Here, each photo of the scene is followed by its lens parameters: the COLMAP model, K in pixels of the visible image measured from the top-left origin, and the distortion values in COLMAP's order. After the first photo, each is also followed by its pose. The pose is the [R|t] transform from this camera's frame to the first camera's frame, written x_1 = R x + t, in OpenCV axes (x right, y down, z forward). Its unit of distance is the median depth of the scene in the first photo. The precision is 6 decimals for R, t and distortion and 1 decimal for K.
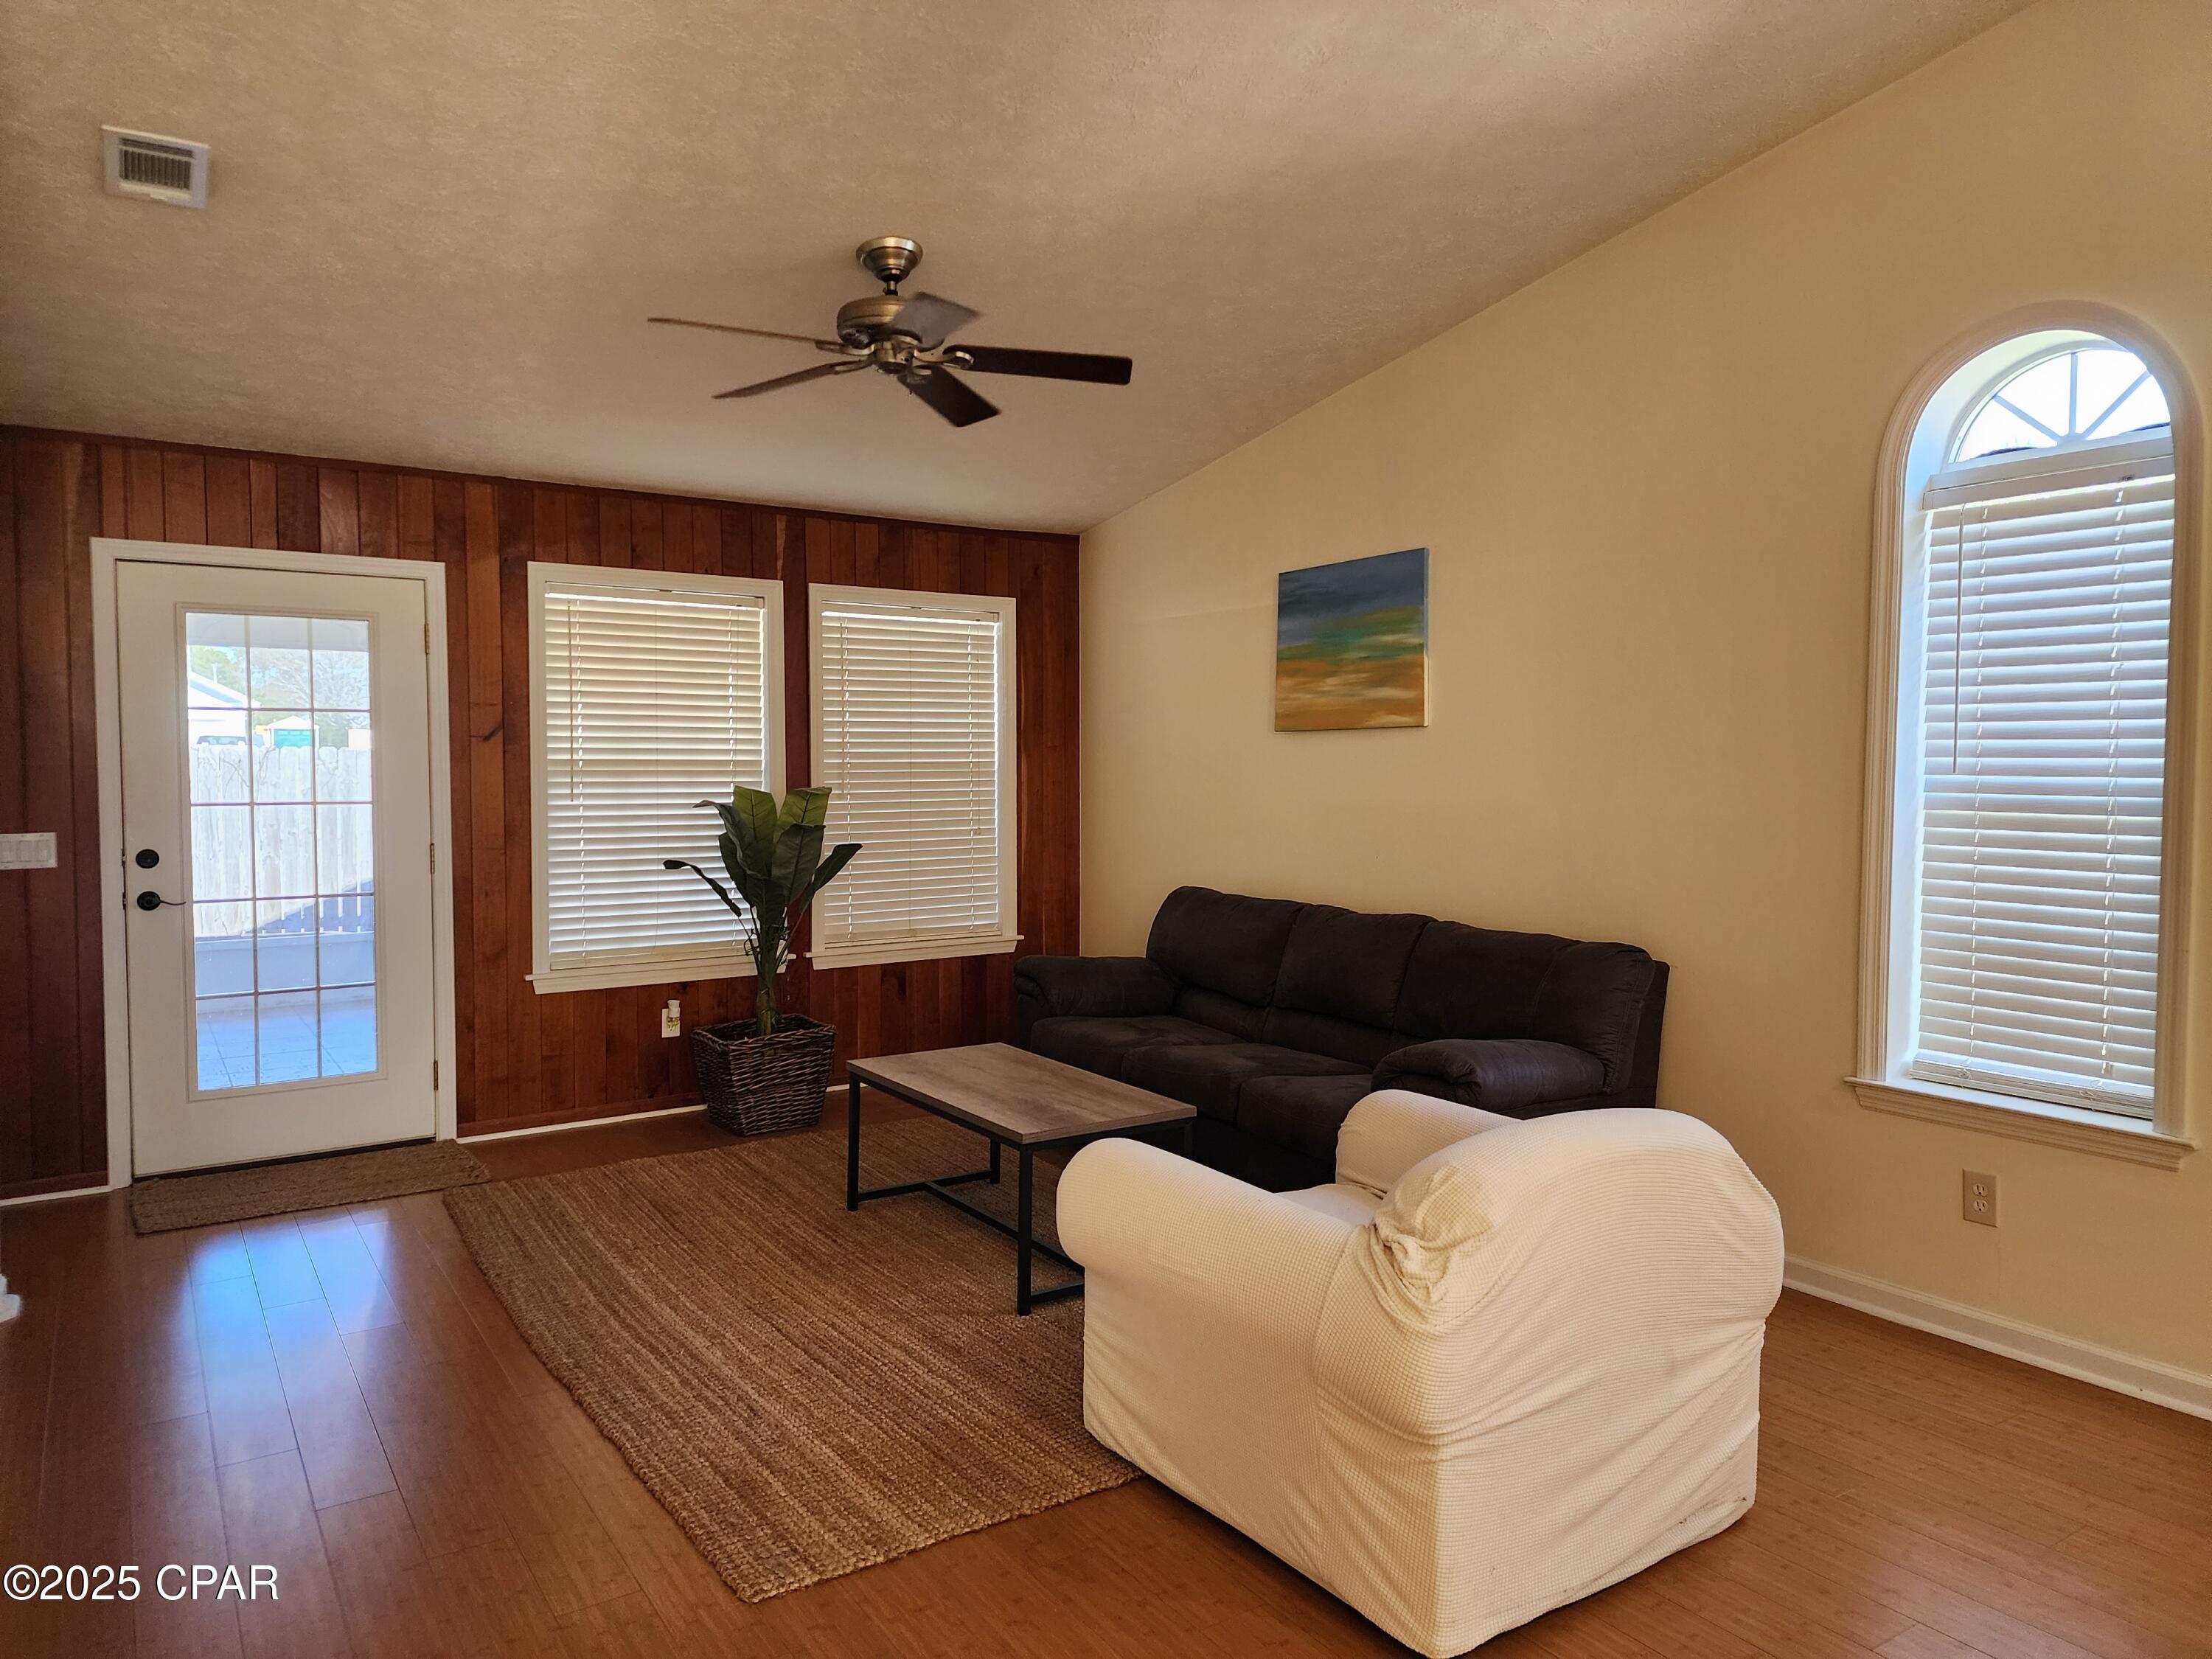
lens RADIAL K [[1466.0, 0, 1100.4], [0, 1466.0, 824.2], [0, 0, 1]] dist [0.068951, -0.053794]
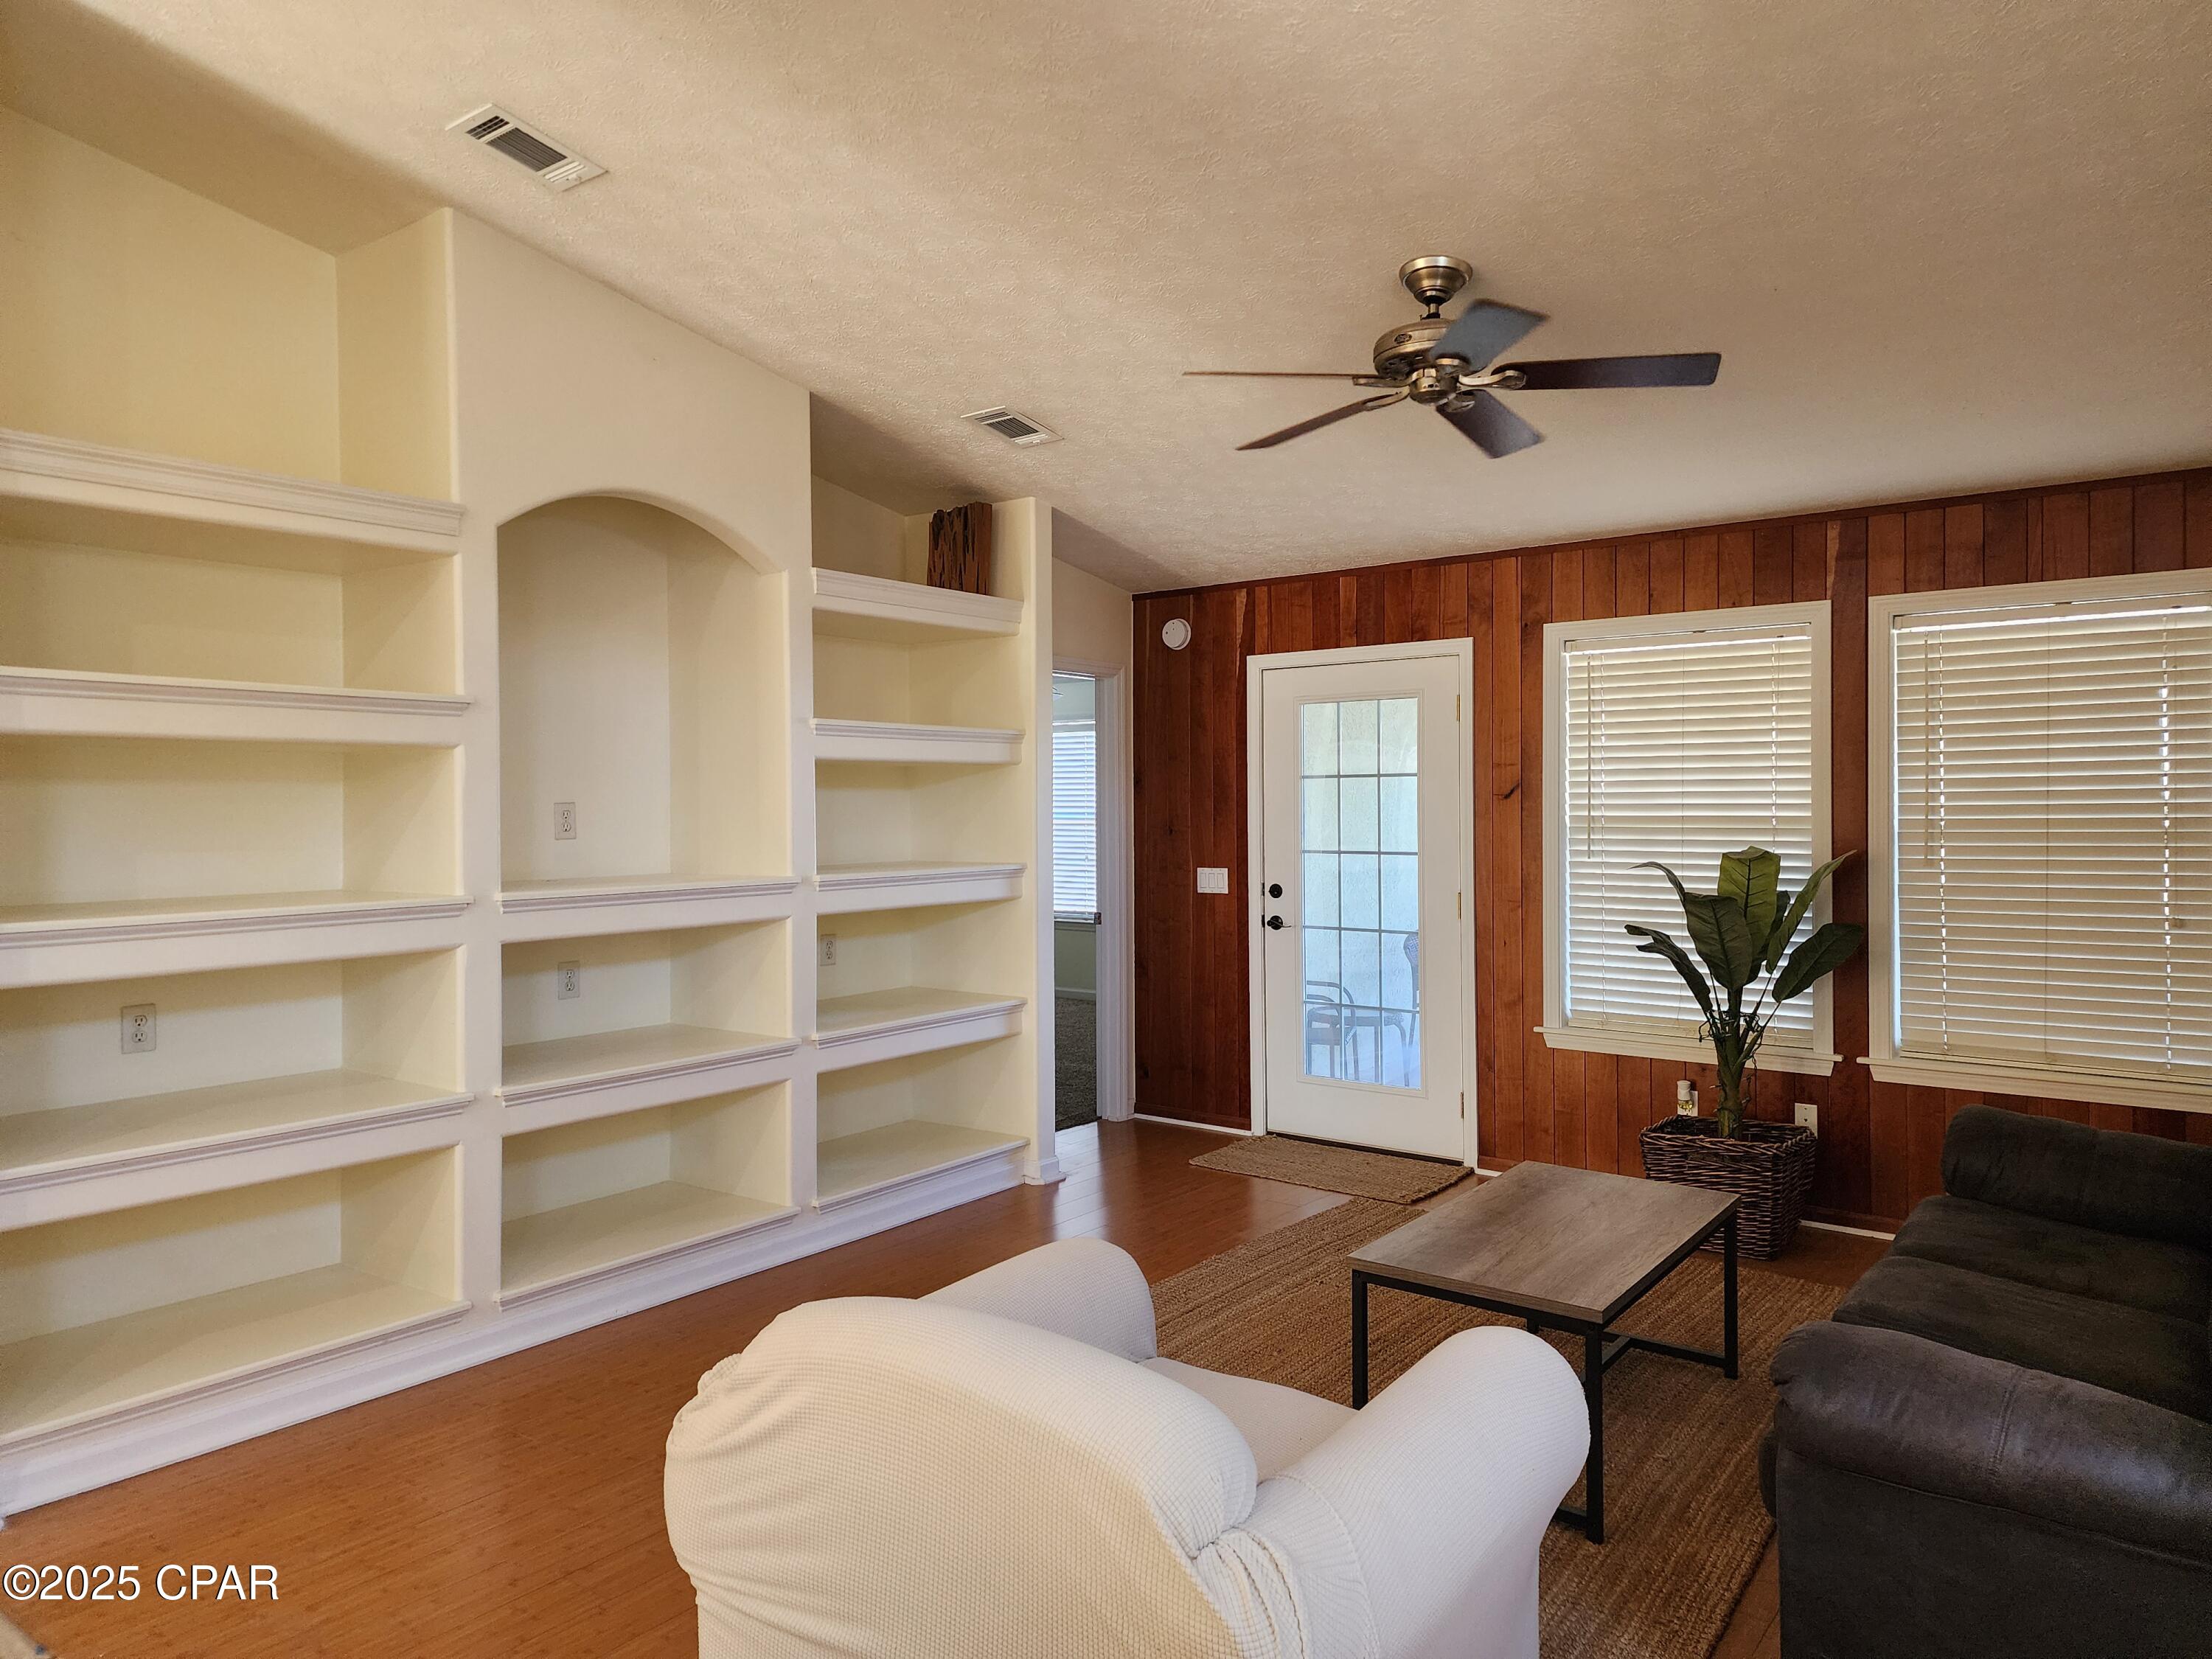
lens RADIAL K [[1466.0, 0, 1088.3], [0, 1466.0, 804.9], [0, 0, 1]] dist [0.068951, -0.053794]
pose [[0.319054, -0.003145, -0.947731, 0.489452], [-0.037941, 0.999150, -0.016089, -0.023270], [0.946977, 0.041092, 0.318663, 0.380770]]
